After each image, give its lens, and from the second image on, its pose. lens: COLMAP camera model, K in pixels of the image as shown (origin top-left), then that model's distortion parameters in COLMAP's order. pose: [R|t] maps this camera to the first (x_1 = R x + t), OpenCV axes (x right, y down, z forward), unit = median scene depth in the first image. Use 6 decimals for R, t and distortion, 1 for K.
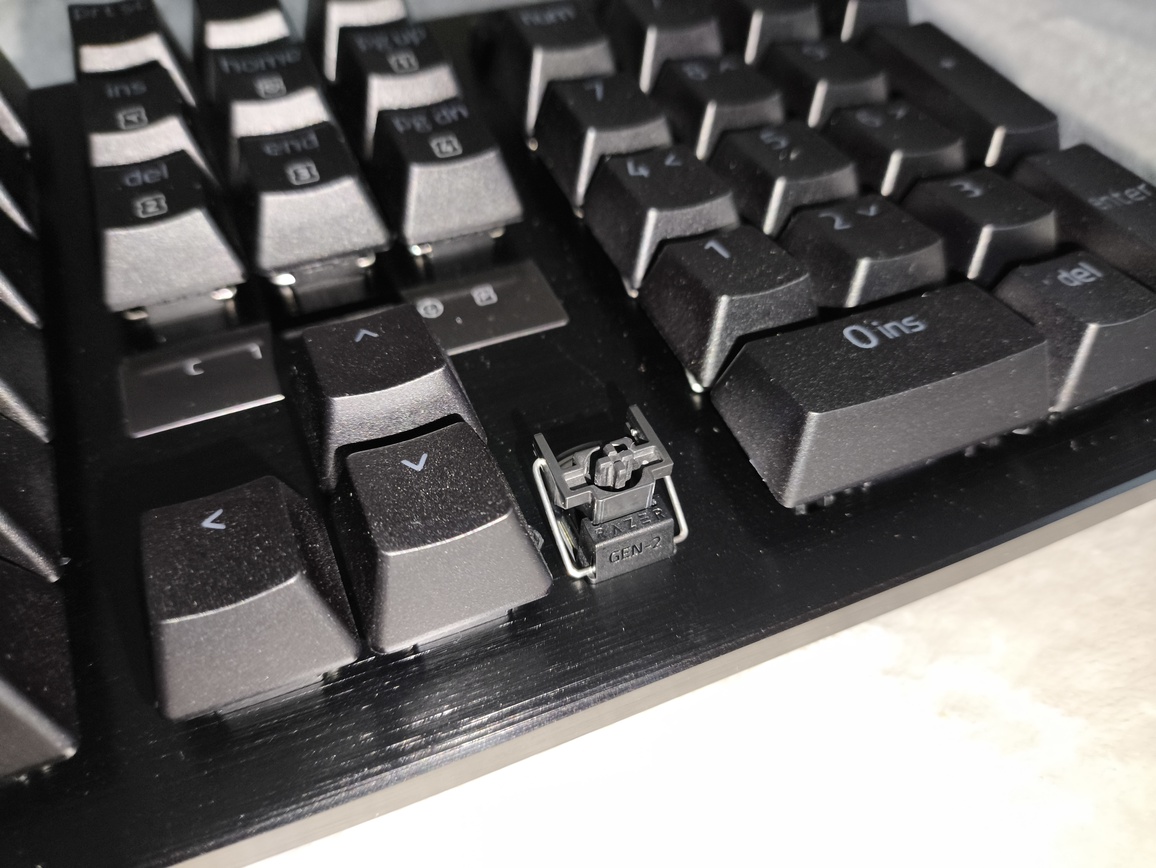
lens RADIAL K [[945.7, 0, 578.0], [0, 945.7, 434.0], [0, 0, 1]] dist [0.011106, -0.174662]
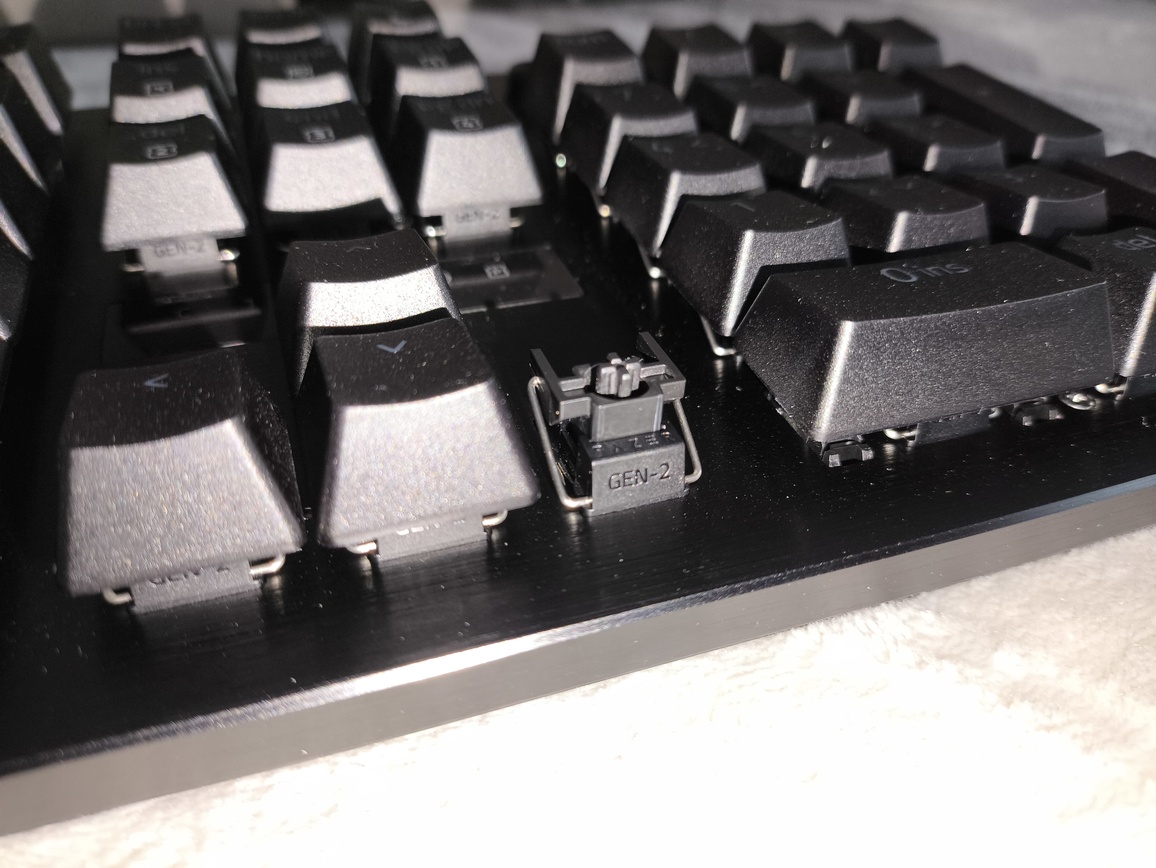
lens RADIAL K [[945.7, 0, 578.0], [0, 945.7, 434.0], [0, 0, 1]] dist [0.011106, -0.174662]
pose [[0.997983, 0.038263, -0.050646, 0.042217], [-0.048084, 0.976584, -0.209693, 0.241425], [0.041437, 0.211706, 0.976455, 0.132084]]
